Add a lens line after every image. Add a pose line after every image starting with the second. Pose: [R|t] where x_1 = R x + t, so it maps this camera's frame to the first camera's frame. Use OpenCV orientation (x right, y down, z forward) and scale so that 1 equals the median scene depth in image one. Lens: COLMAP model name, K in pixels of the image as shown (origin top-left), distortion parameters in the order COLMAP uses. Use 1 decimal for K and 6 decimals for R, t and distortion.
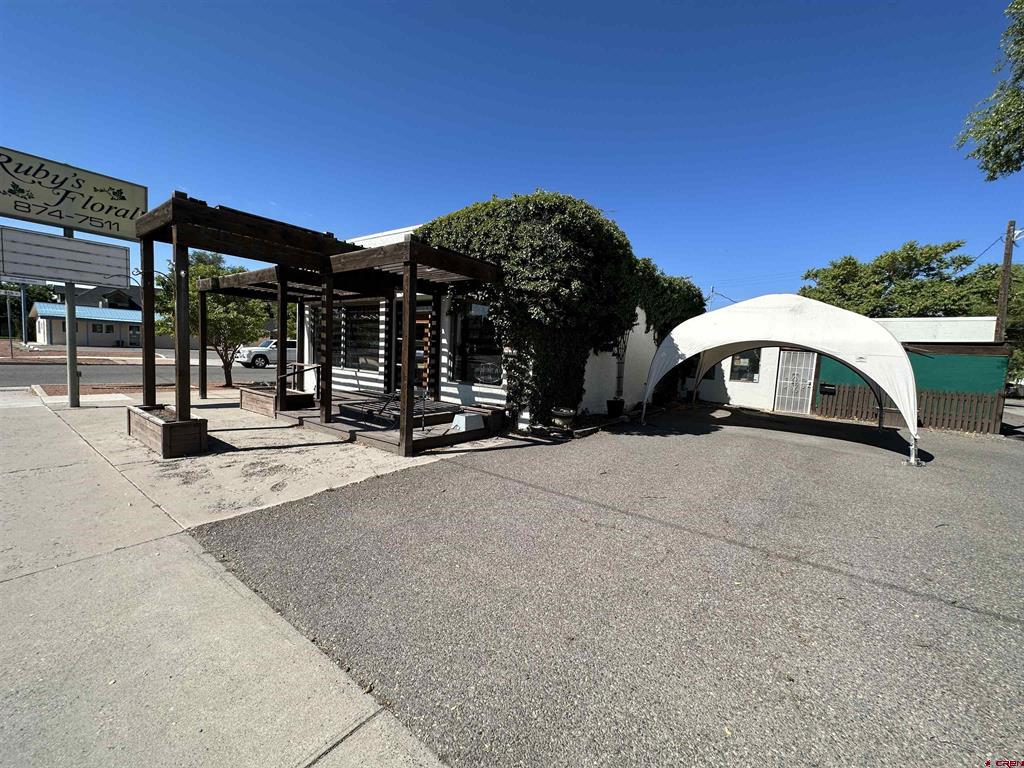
lens RADIAL K [[409.5, 0, 512.0], [0, 409.5, 384.0], [0, 0, 1]] dist [-0.000743, 0.000156]
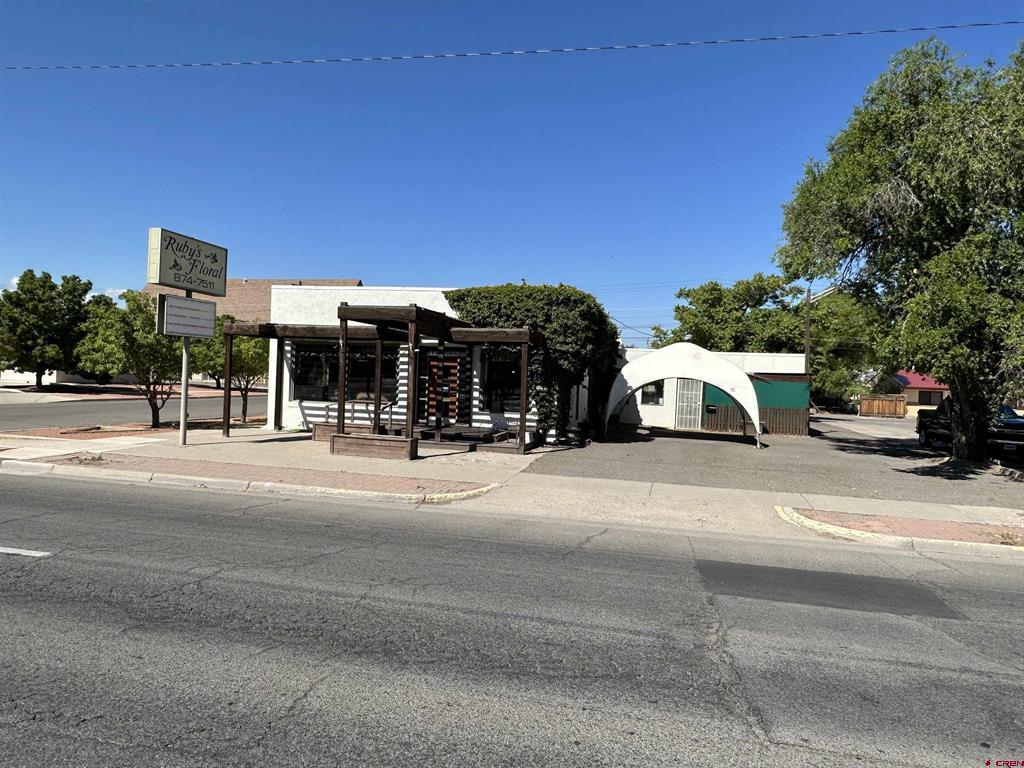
lens RADIAL K [[702.3, 0, 509.7], [0, 702.3, 384.5], [0, 0, 1]] dist [-0.002142, 0.000165]
pose [[0.918070, -0.017296, 0.396040, -0.950862], [0.035816, 0.998581, -0.039416, 0.000476], [-0.394797, 0.050371, 0.917387, -1.084063]]
